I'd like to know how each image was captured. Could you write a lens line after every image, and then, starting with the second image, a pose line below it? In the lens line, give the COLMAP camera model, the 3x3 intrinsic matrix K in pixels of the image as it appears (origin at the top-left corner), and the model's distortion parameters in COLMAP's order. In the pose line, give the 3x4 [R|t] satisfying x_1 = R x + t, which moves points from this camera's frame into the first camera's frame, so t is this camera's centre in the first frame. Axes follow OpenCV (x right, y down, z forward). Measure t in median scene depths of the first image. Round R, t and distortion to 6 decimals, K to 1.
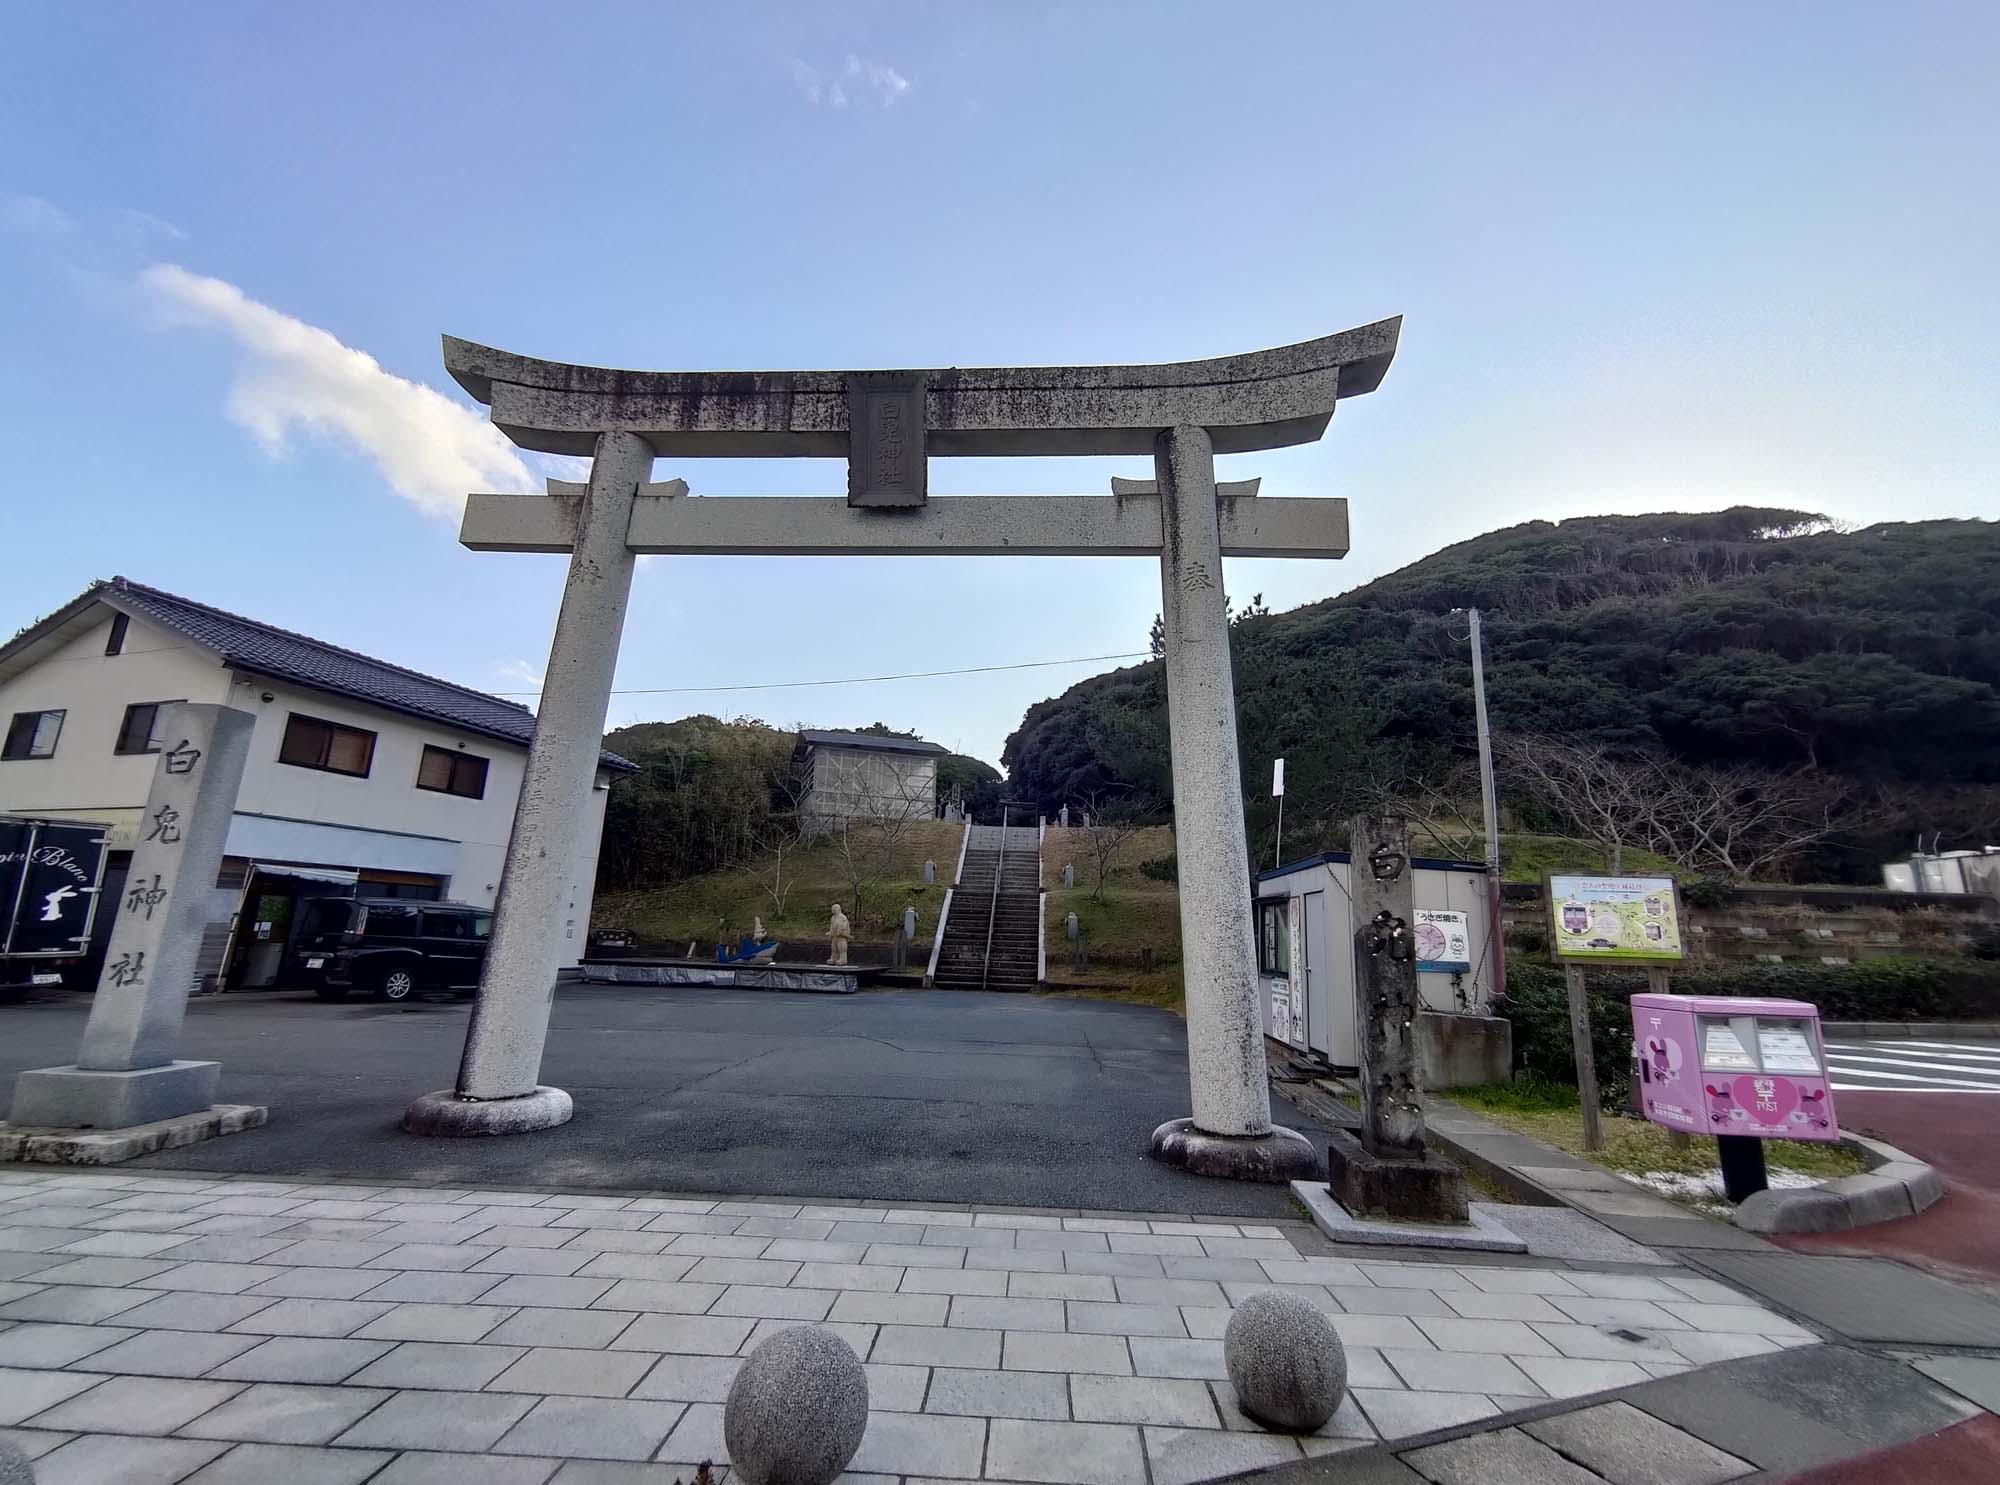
lens RADIAL K [[885.8, 0, 1000.5], [0, 885.8, 715.4], [0, 0, 1]] dist [-0.028626, 0.014530]
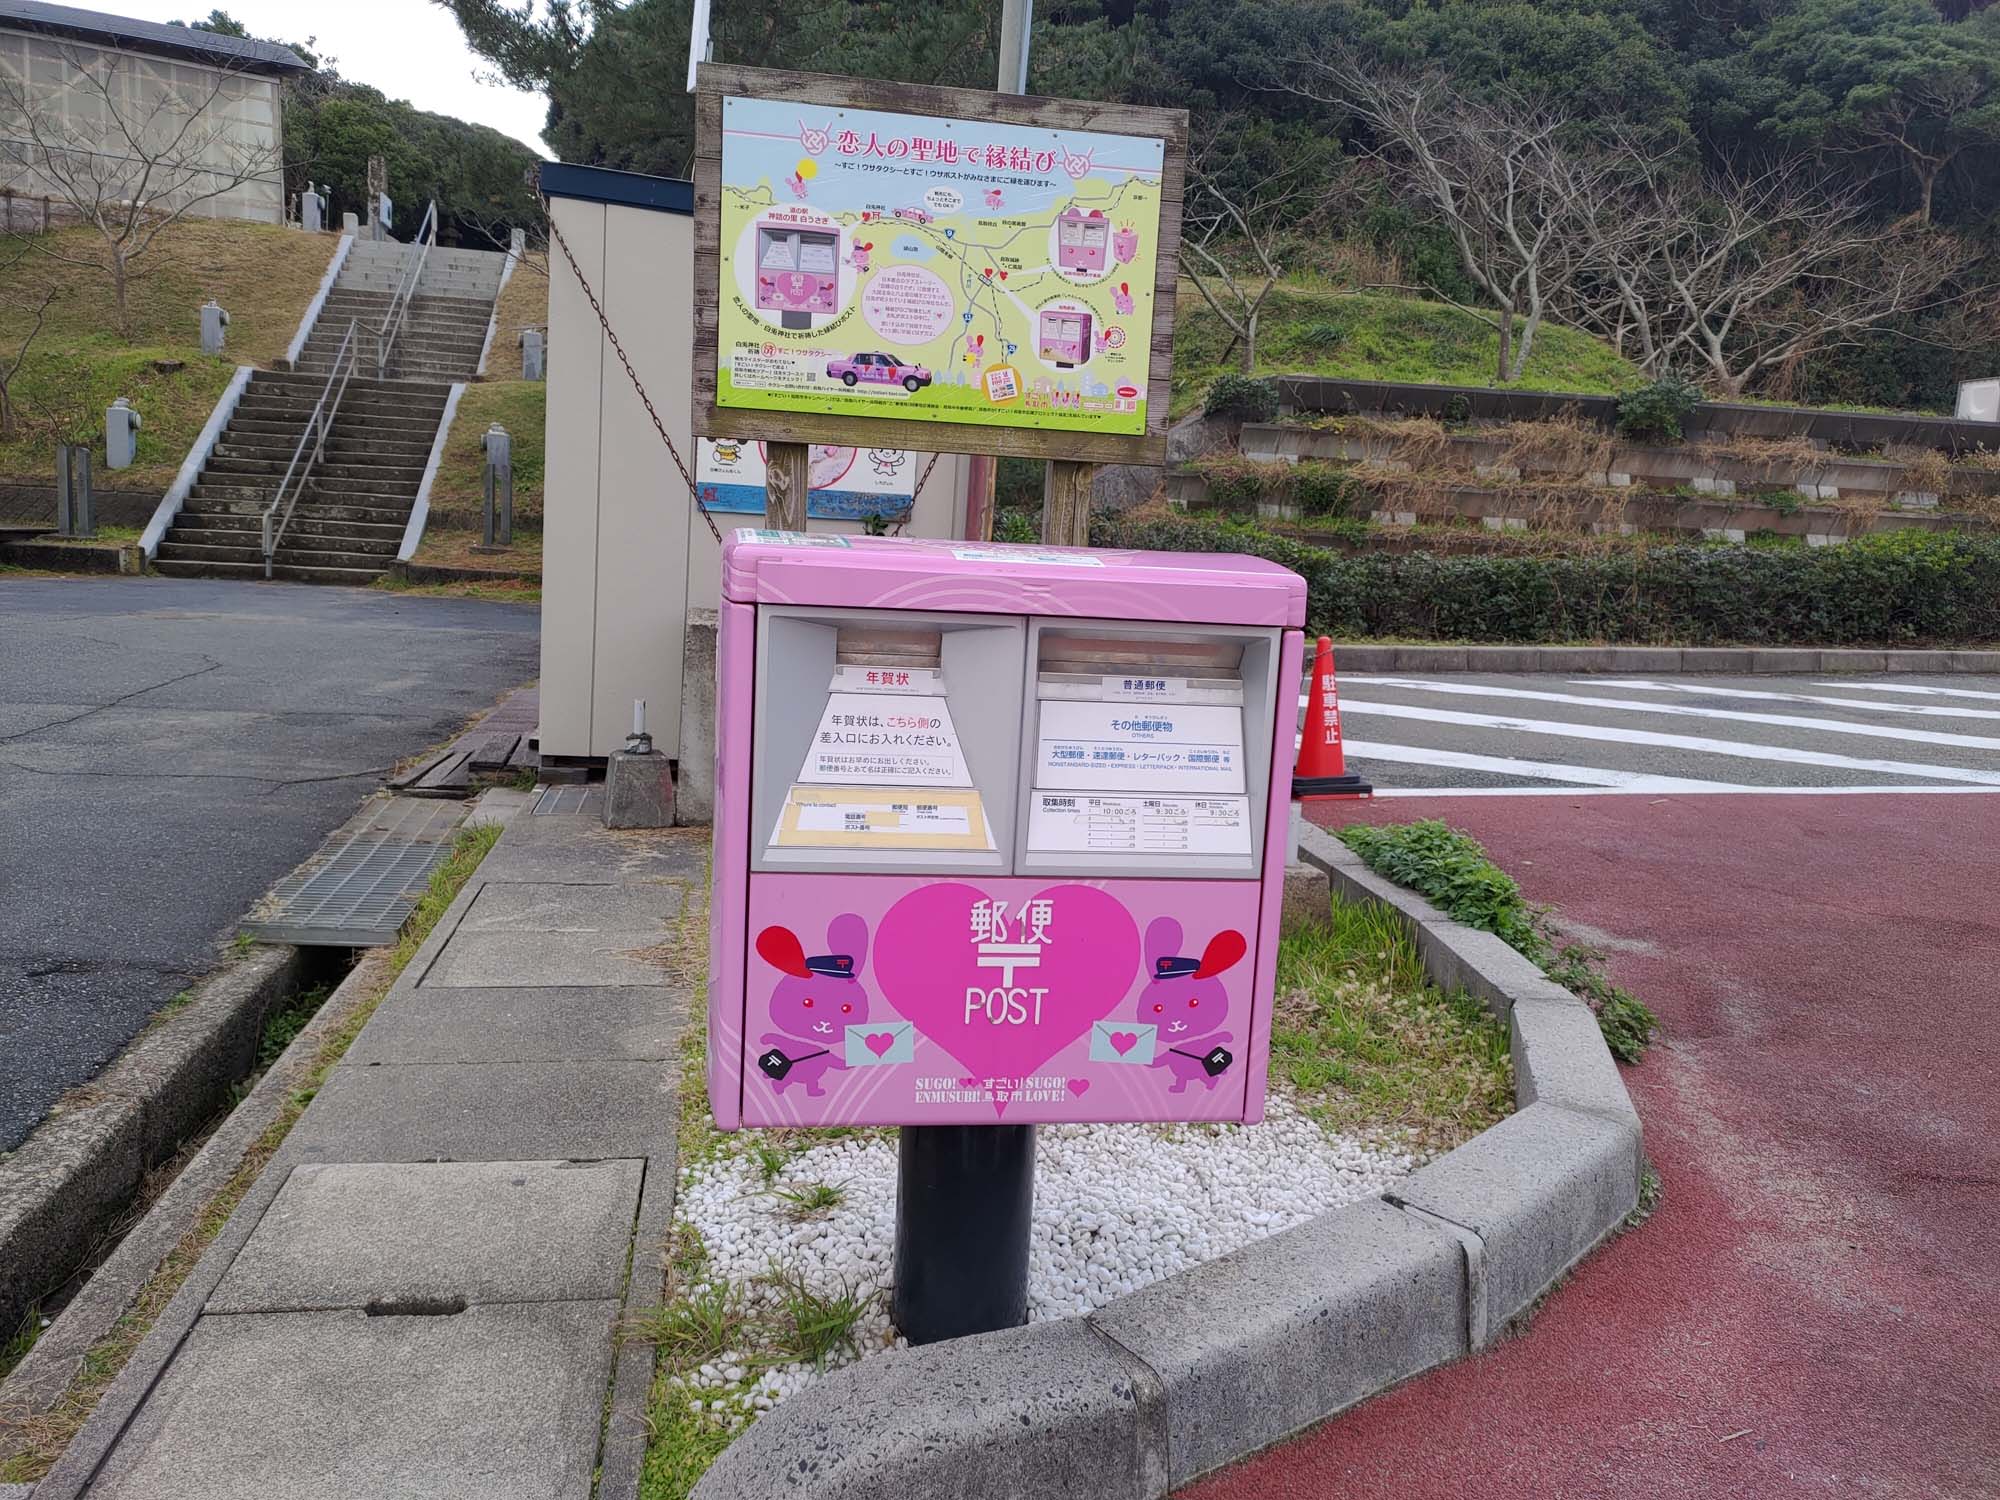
lens RADIAL K [[1622.0, 0, 1000.0], [0, 1622.0, 750.0], [0, 0, 1]] dist [0.024087, -0.011382]
pose [[0.967509, -0.017864, 0.252206, 0.192244], [-0.081392, 0.922398, 0.377568, 0.057189], [-0.239379, -0.385828, 0.890974, 0.162811]]
